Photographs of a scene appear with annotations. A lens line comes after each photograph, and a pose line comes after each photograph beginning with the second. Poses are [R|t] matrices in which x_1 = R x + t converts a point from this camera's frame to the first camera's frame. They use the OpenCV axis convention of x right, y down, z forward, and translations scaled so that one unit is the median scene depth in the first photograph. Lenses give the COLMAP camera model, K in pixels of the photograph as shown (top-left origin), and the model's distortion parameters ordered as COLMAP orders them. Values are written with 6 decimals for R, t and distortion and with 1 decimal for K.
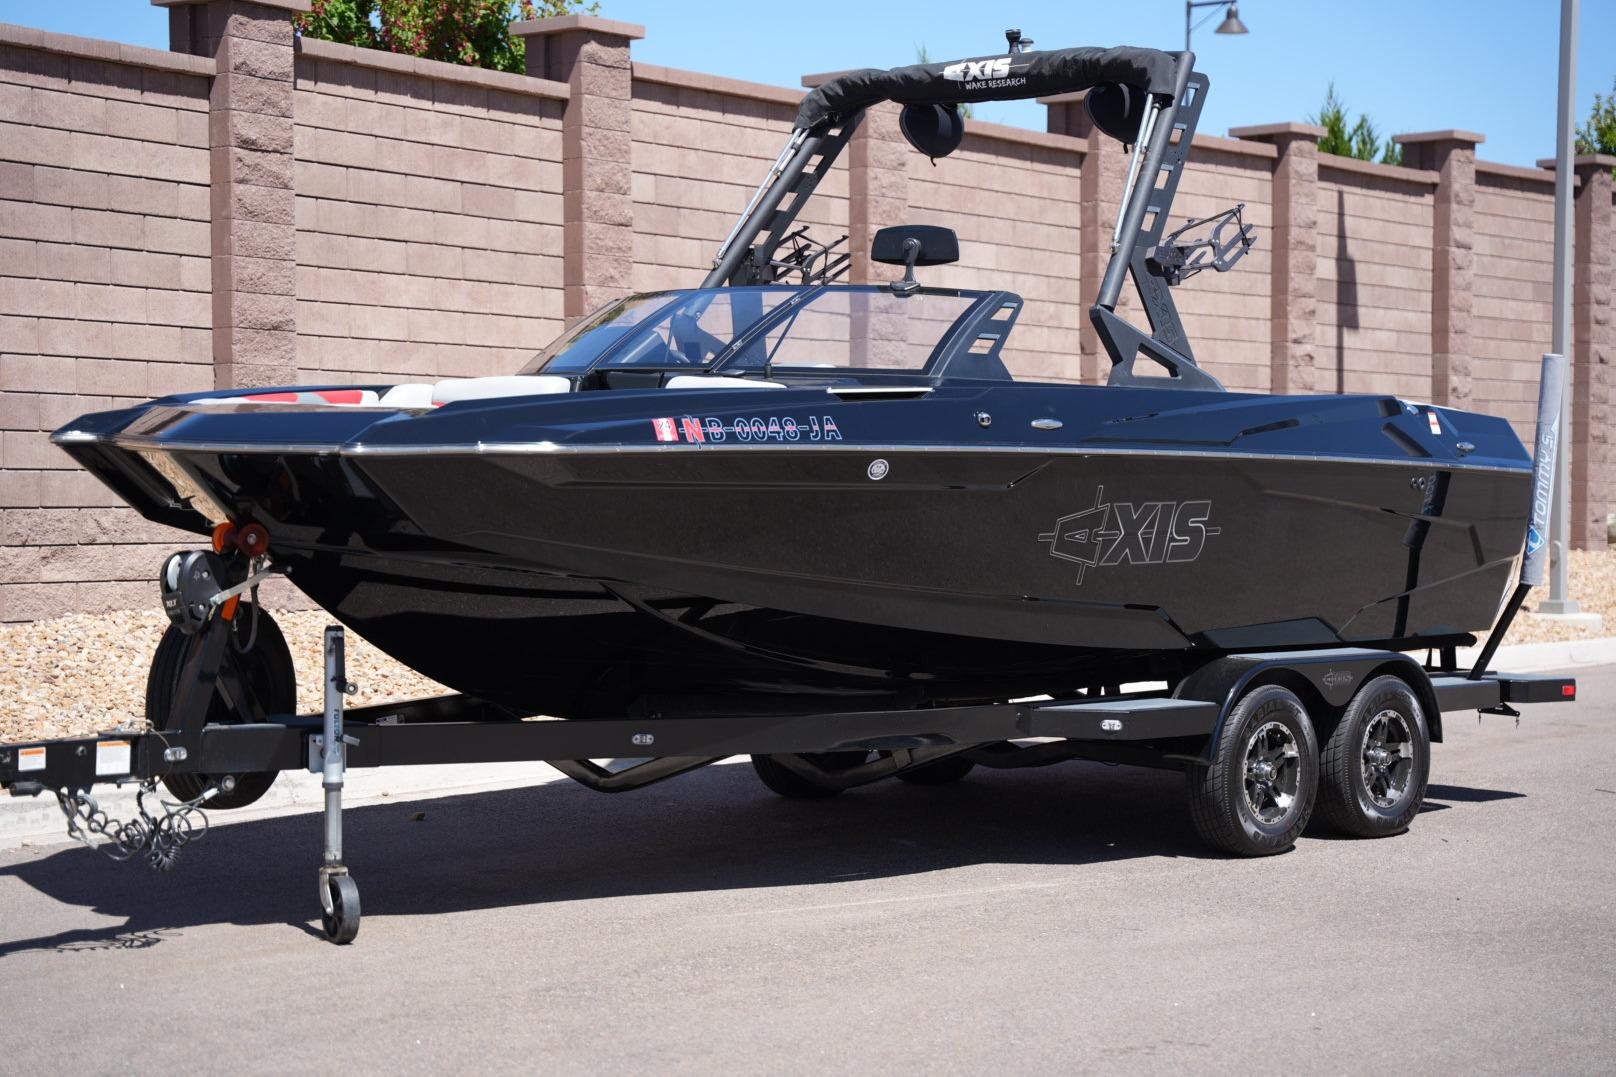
lens RADIAL K [[2758.5, 0, 837.4], [0, 2758.5, 585.9], [0, 0, 1]] dist [0.051713, 1.292423]
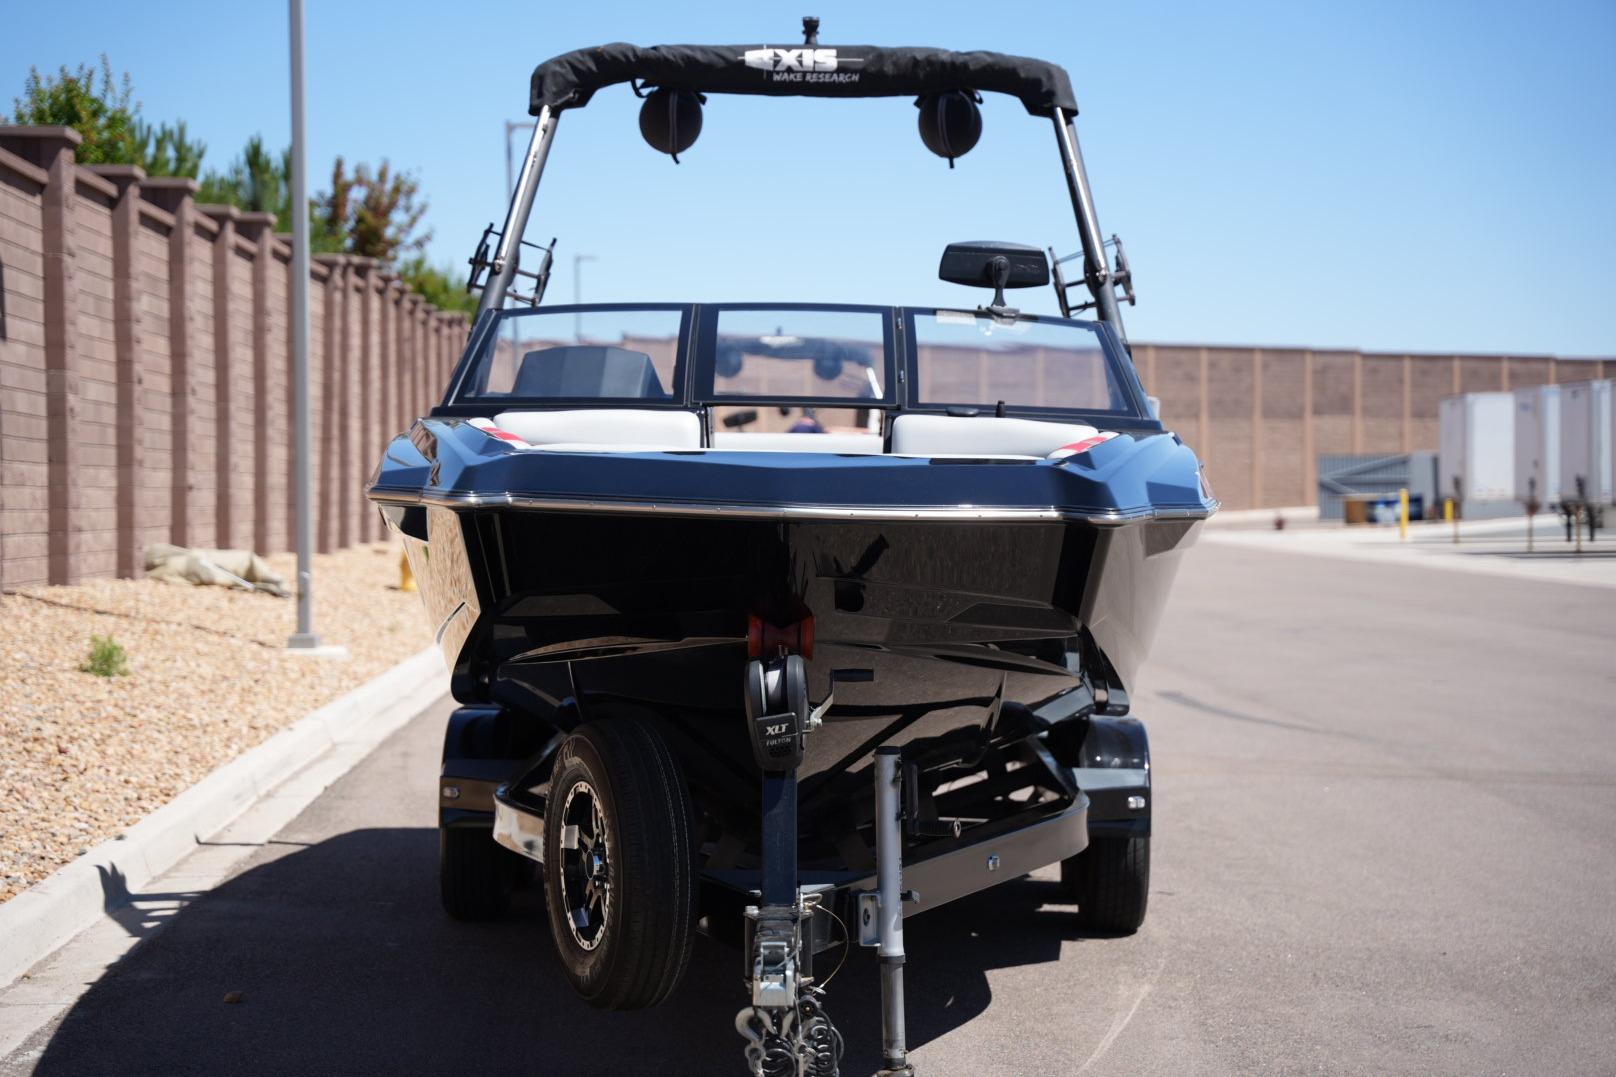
lens RADIAL K [[2758.5, 0, 837.4], [0, 2758.5, 585.9], [0, 0, 1]] dist [0.051713, 1.292423]
pose [[0.739021, -0.035240, 0.672760, -0.523517], [0.037868, 0.999225, 0.010742, -0.031079], [-0.672618, 0.017537, 0.739782, 0.354611]]
